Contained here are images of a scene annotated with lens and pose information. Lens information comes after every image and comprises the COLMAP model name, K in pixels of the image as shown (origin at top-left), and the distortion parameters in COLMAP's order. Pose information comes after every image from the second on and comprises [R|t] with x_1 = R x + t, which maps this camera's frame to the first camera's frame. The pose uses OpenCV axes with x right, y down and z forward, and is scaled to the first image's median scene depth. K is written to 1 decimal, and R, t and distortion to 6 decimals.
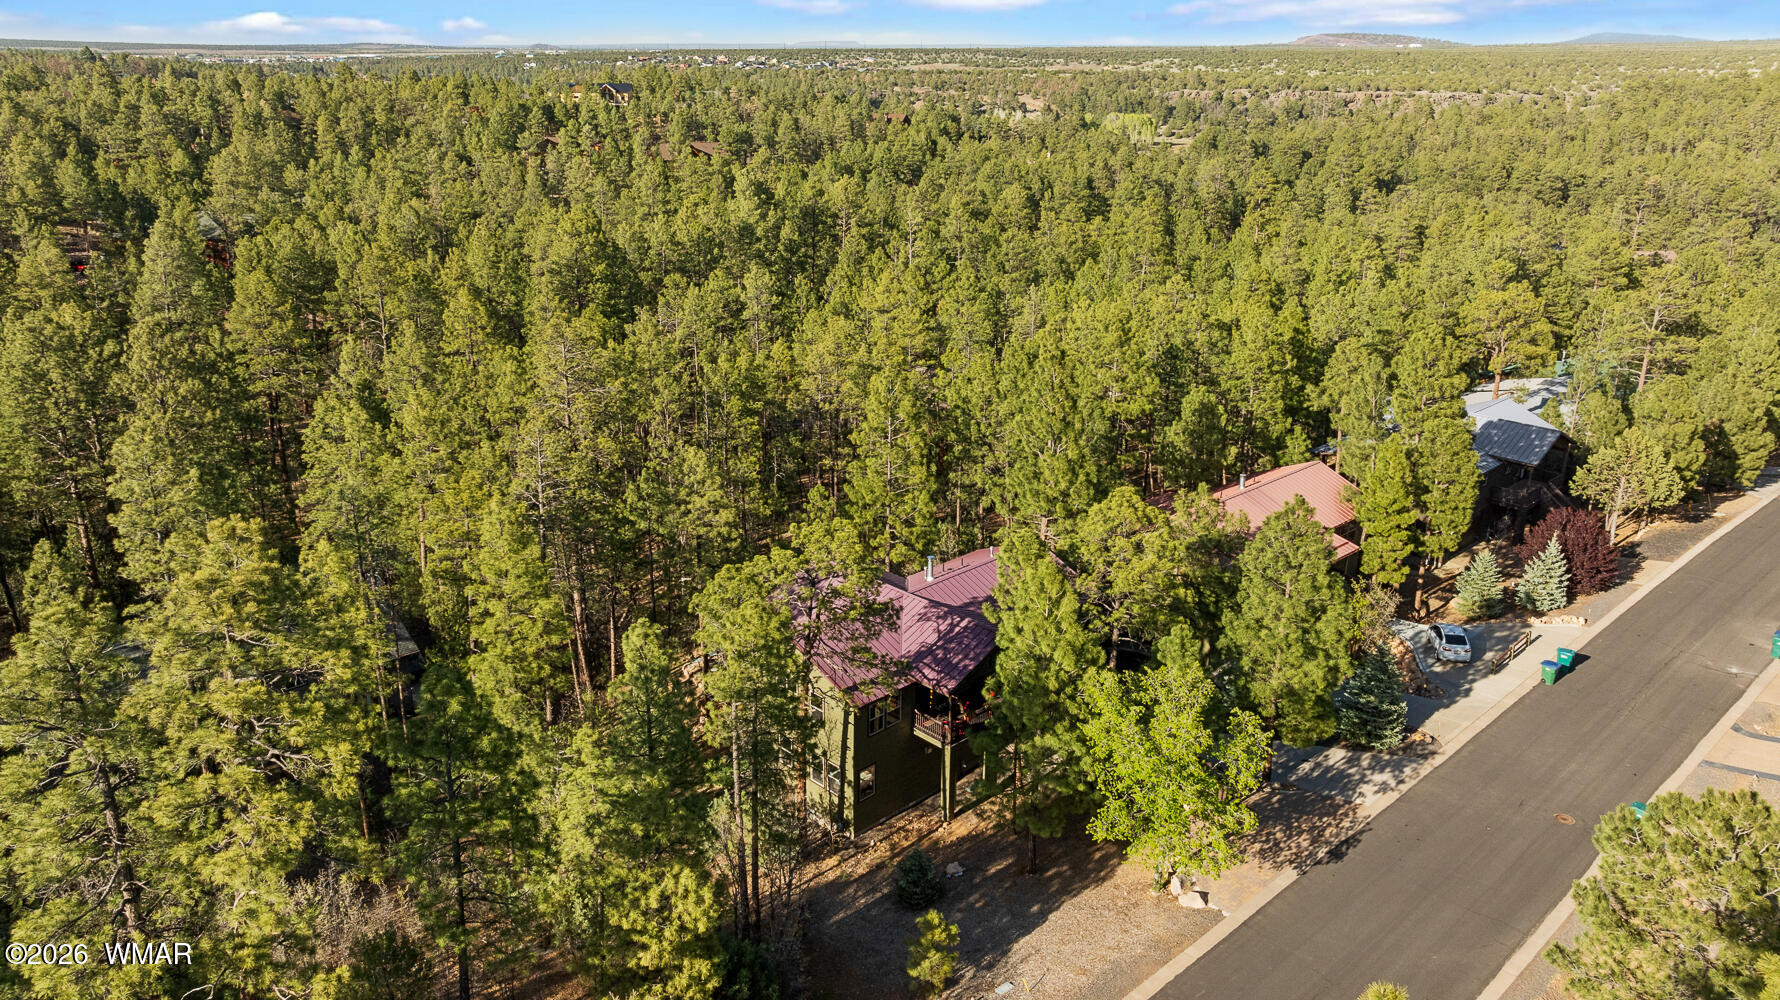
lens RADIAL K [[1263.6, 0, 890.7], [0, 1263.6, 496.6], [0, 0, 1]] dist [-0.015099, 0.042623]
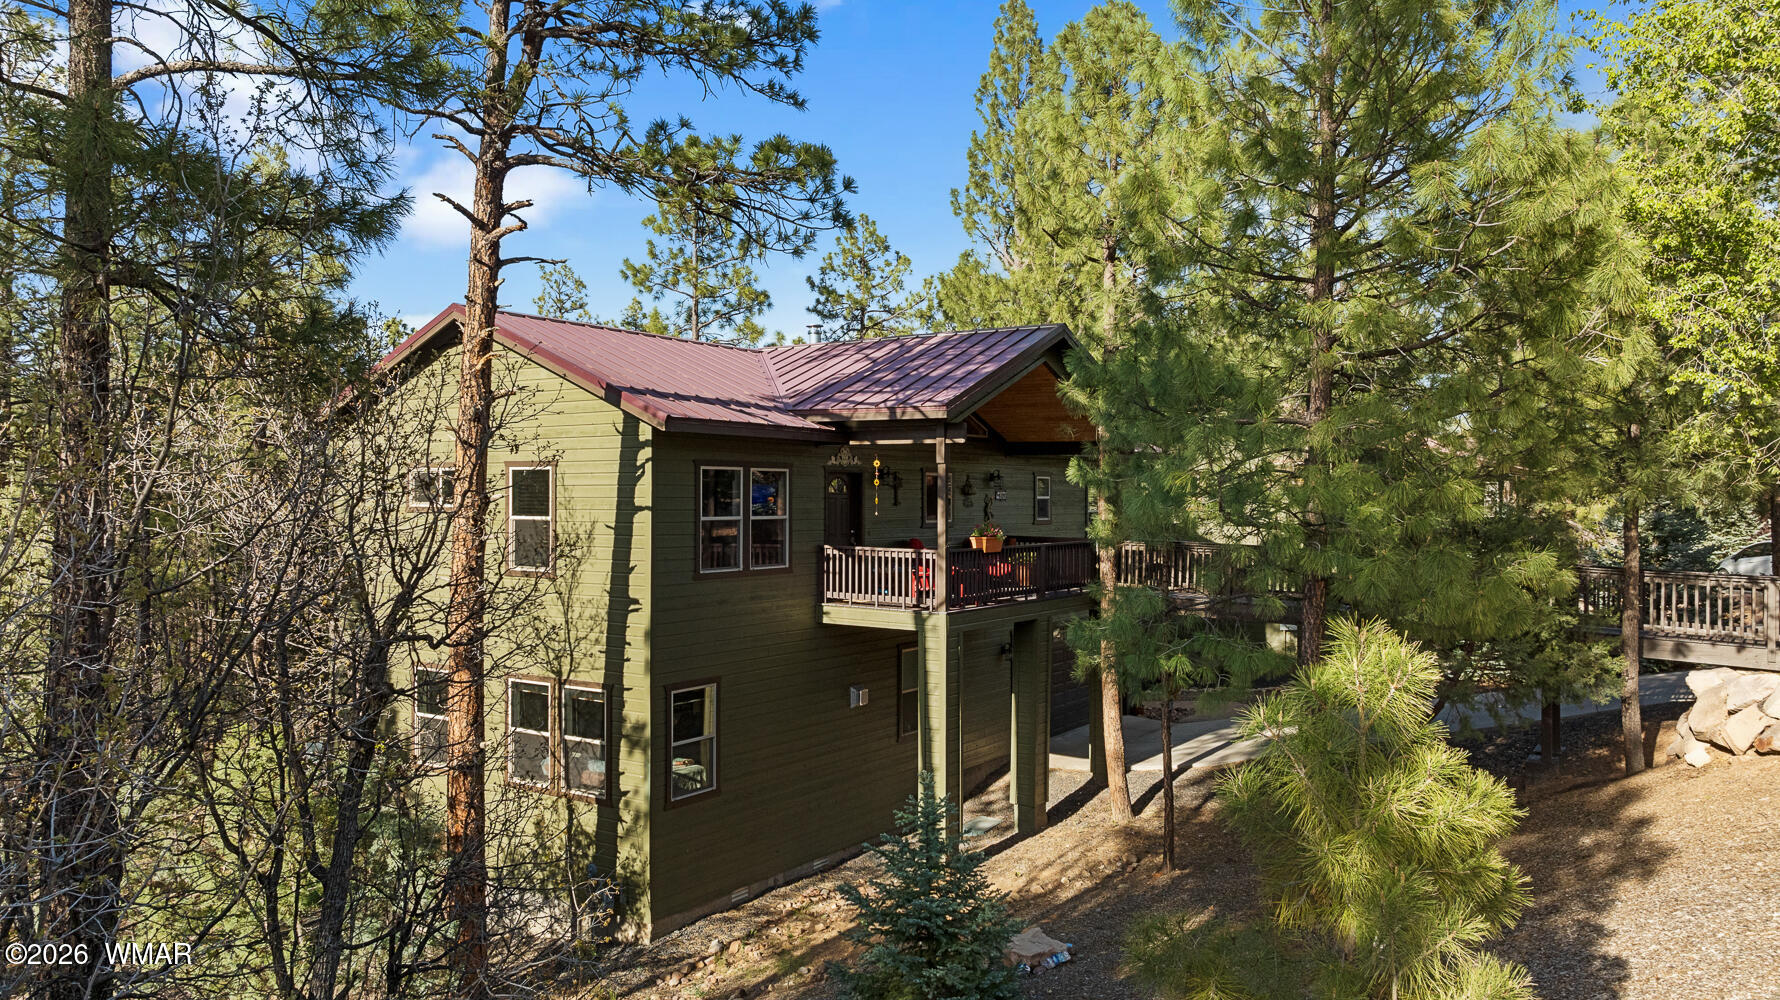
lens RADIAL K [[1263.6, 0, 890.7], [0, 1263.6, 496.6], [0, 0, 1]] dist [-0.015099, 0.042623]
pose [[0.980593, -0.006601, 0.195944, -0.031421], [0.065496, 0.953044, -0.295665, 0.264750], [-0.184791, 0.302760, 0.934980, 0.676255]]
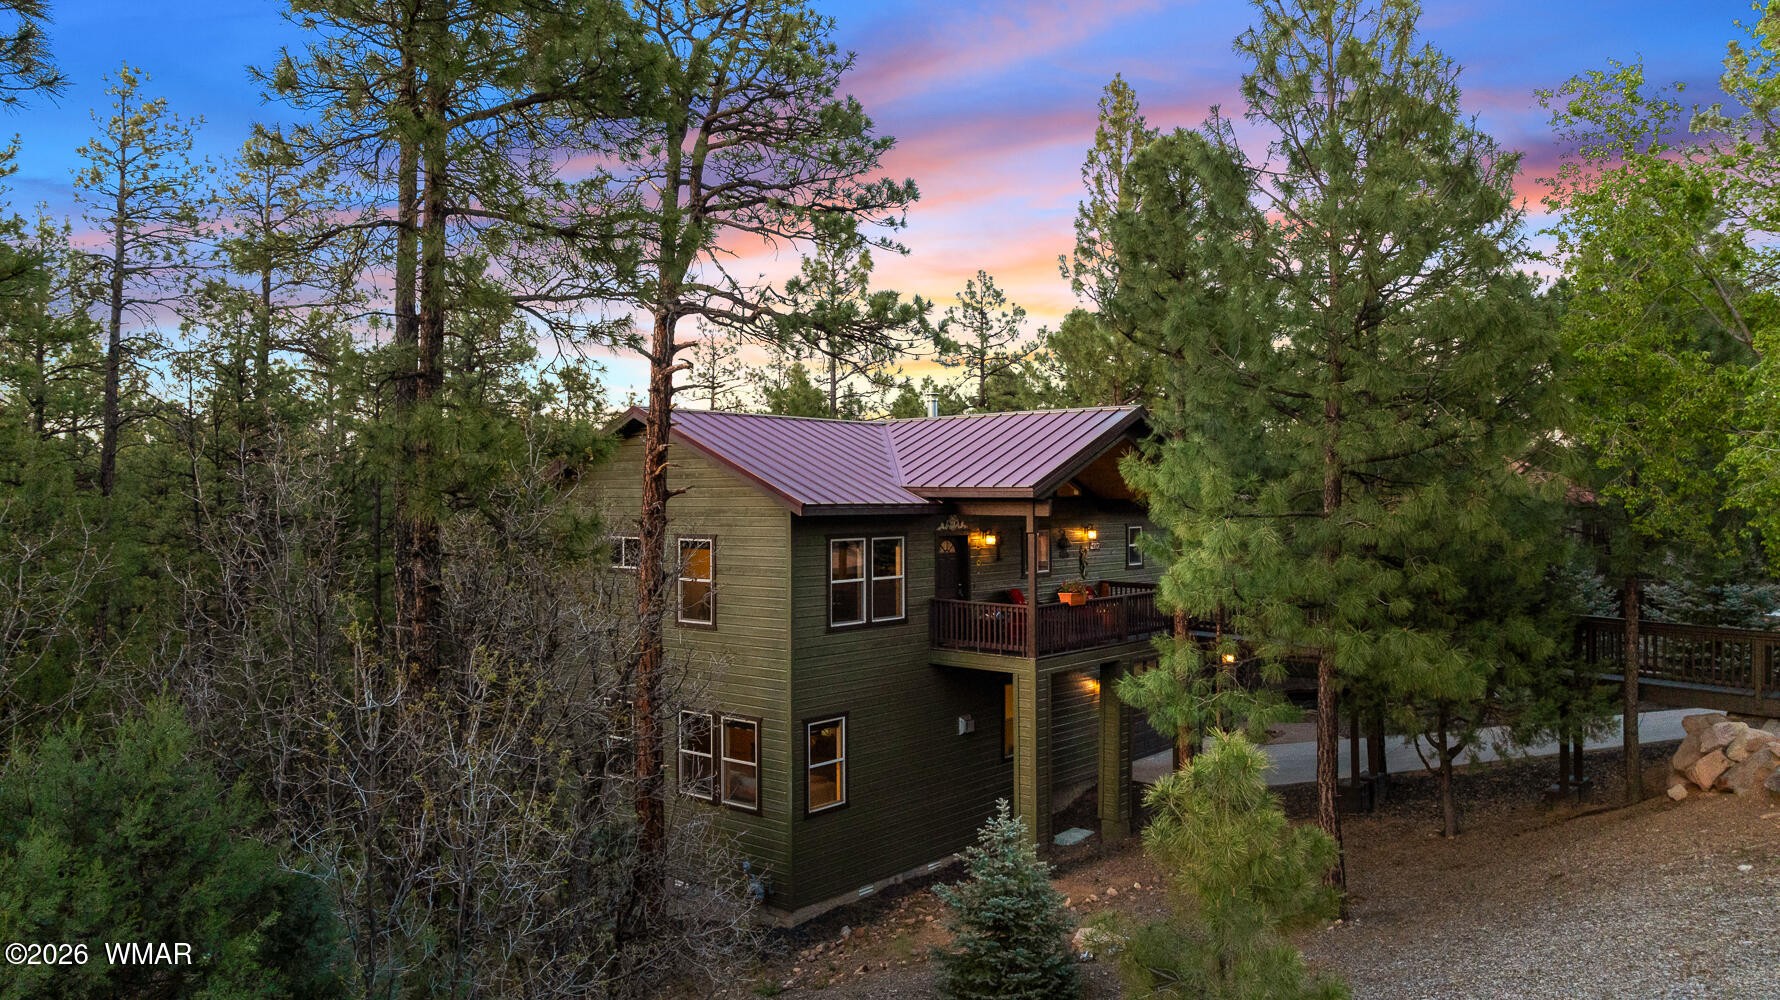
lens RADIAL K [[1261.7, 0, 890.0], [0, 1261.7, 500.0], [0, 0, 1]] dist [0.003299, -0.003925]
pose [[0.996116, -0.014401, 0.086866, -0.031378], [0.039853, 0.953440, -0.298939, 0.265617], [-0.078517, 0.301240, 0.950310, 0.592342]]
